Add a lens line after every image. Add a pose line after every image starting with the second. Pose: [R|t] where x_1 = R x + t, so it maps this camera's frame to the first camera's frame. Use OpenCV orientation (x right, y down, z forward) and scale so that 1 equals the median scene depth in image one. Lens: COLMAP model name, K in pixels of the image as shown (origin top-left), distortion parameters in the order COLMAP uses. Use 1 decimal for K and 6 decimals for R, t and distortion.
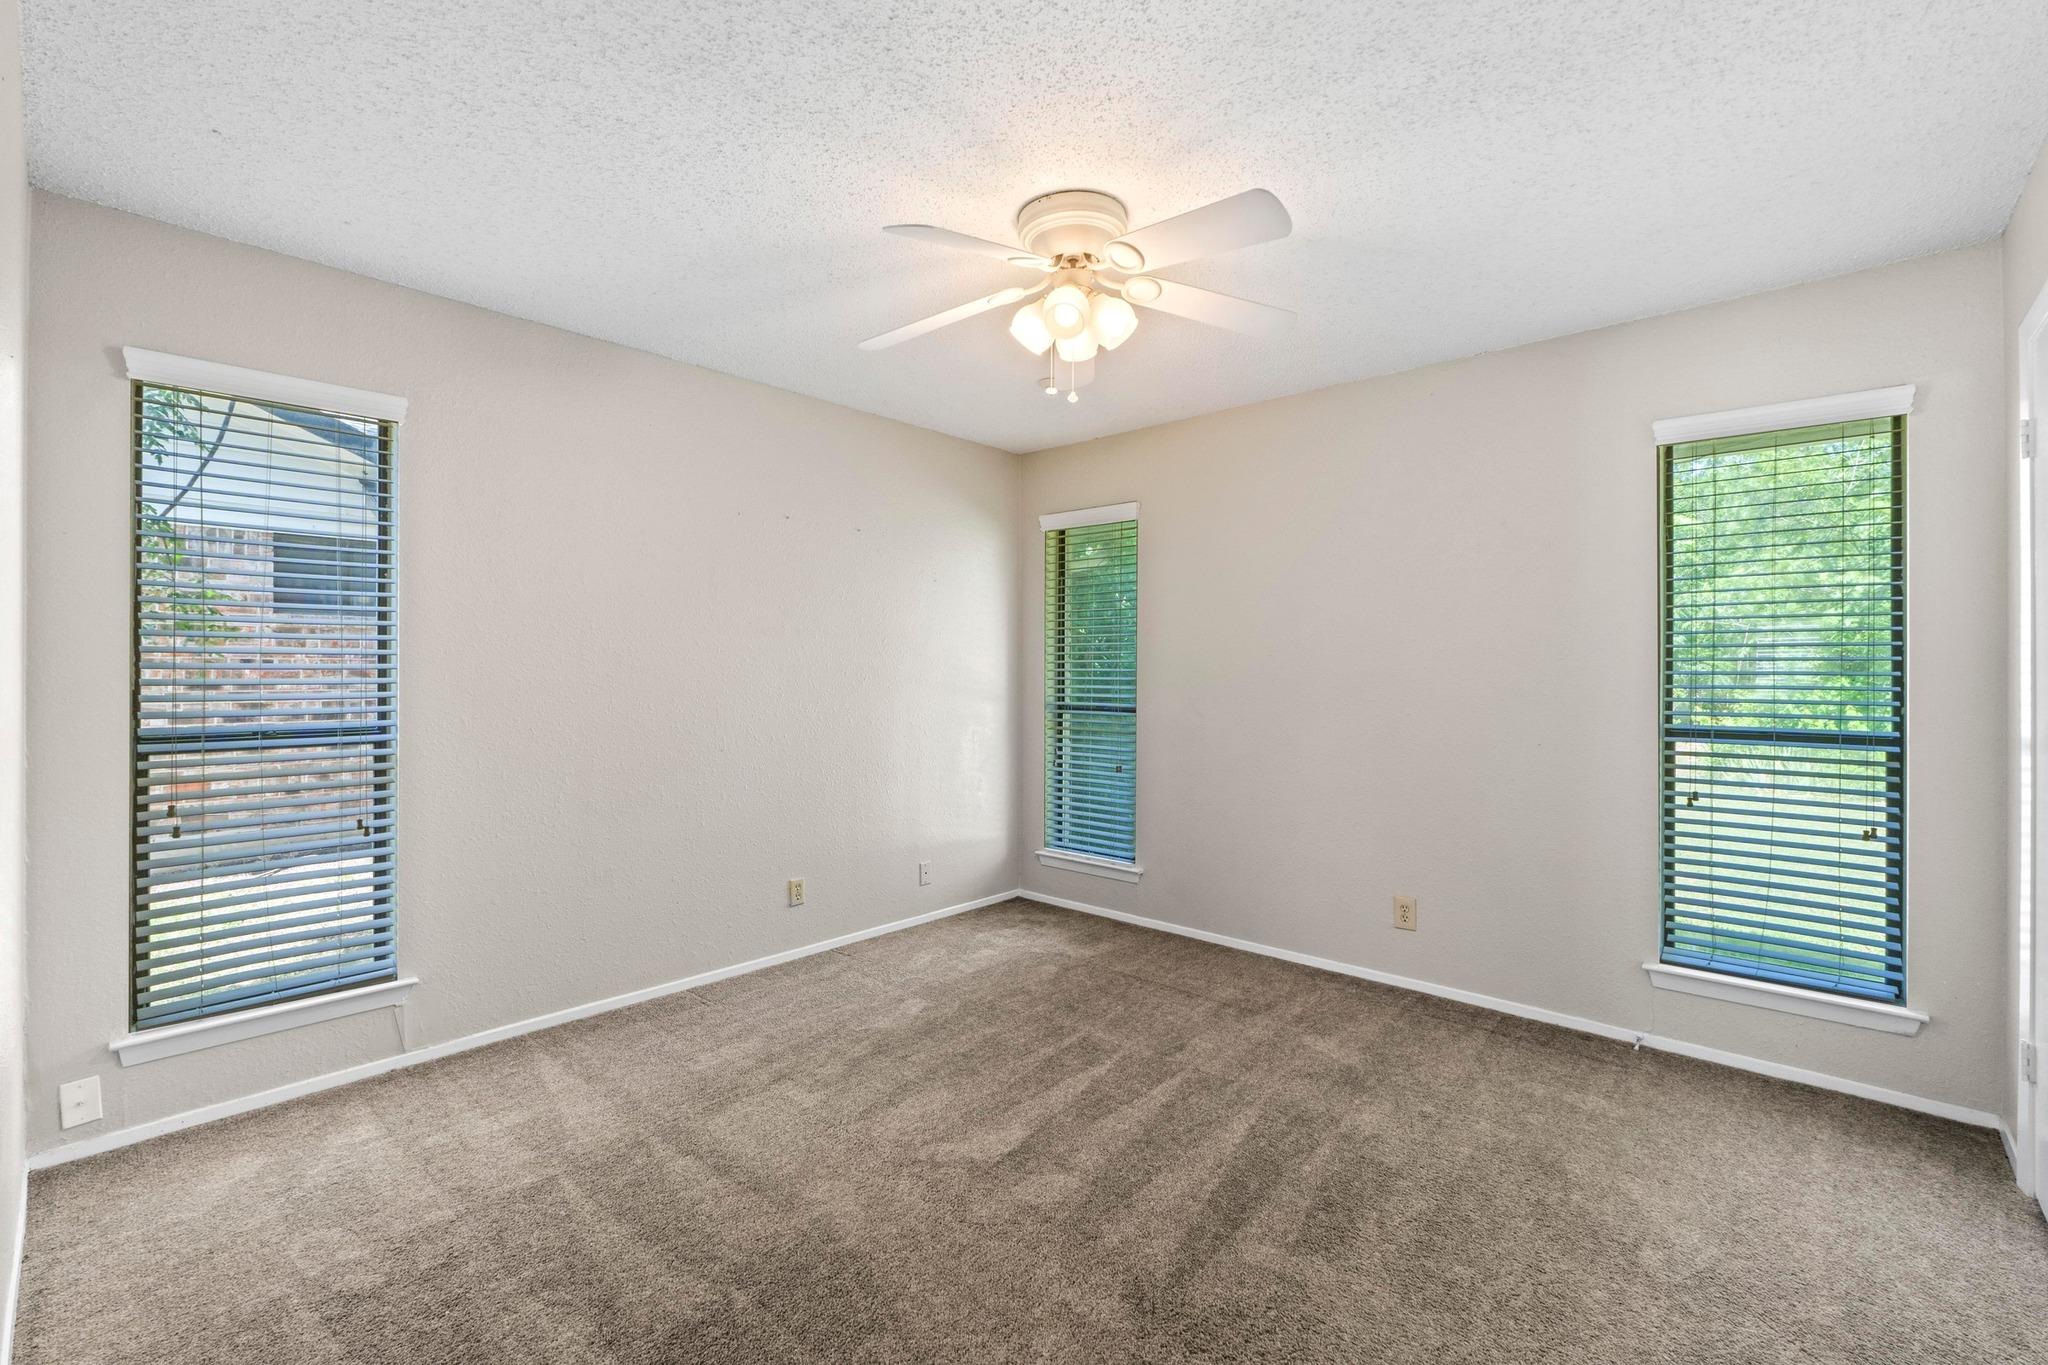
lens RADIAL K [[892.0, 0, 1018.4], [0, 892.0, 670.7], [0, 0, 1]] dist [0.001072, 0.000525]
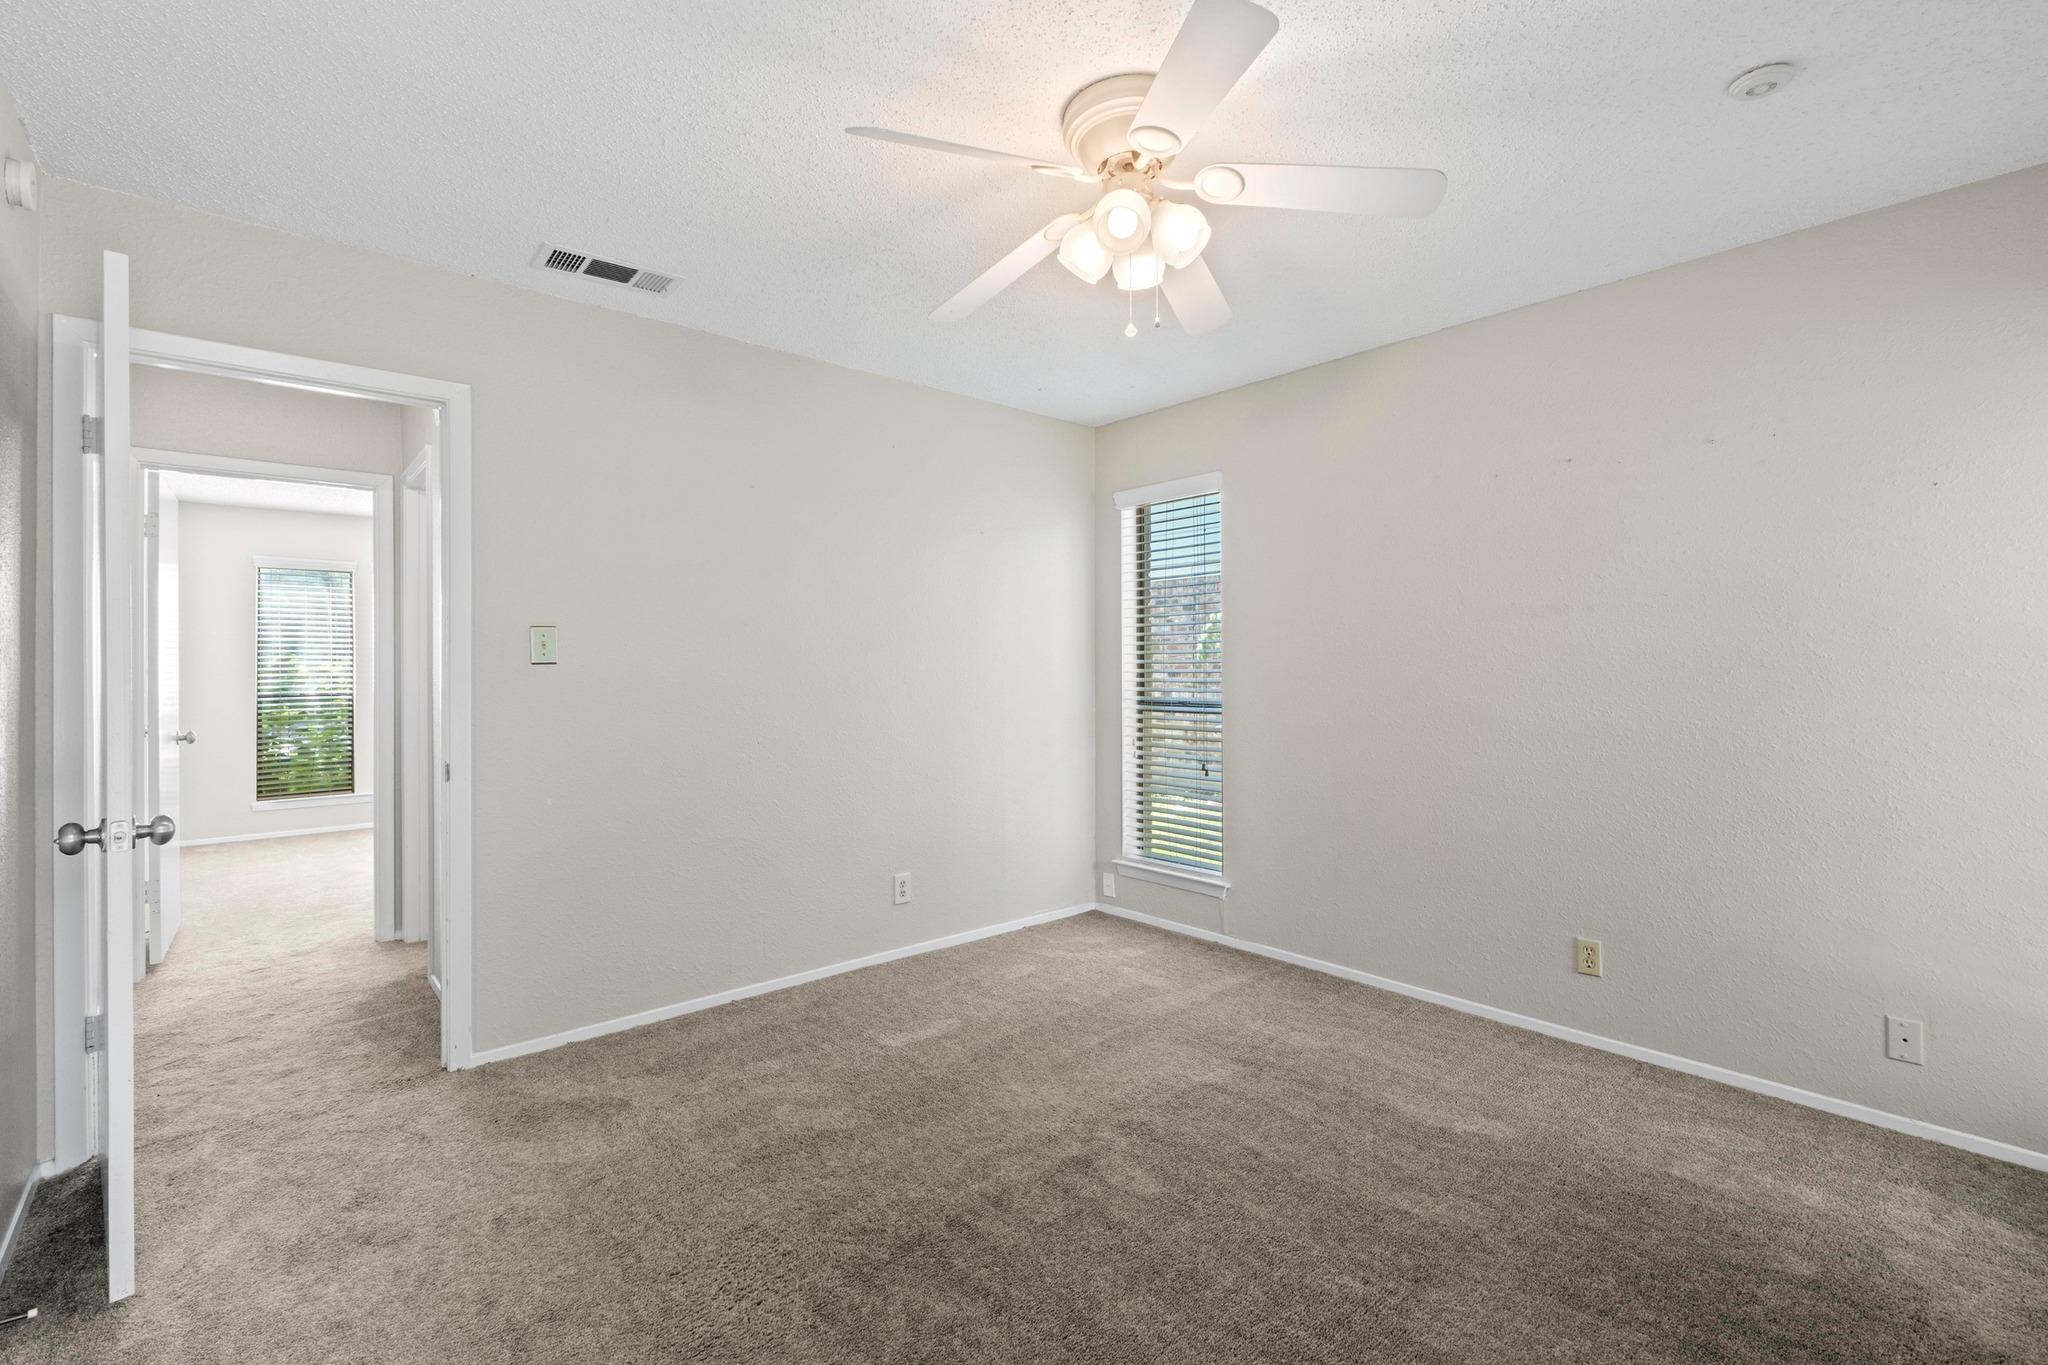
lens RADIAL K [[892.0, 0, 1013.5], [0, 892.0, 662.9], [0, 0, 1]] dist [0.001072, 0.000525]
pose [[-0.105094, -0.005005, -0.994450, 0.659425], [0.000582, 0.999987, -0.005094, 0.005433], [0.994462, -0.001114, -0.105090, 0.719419]]
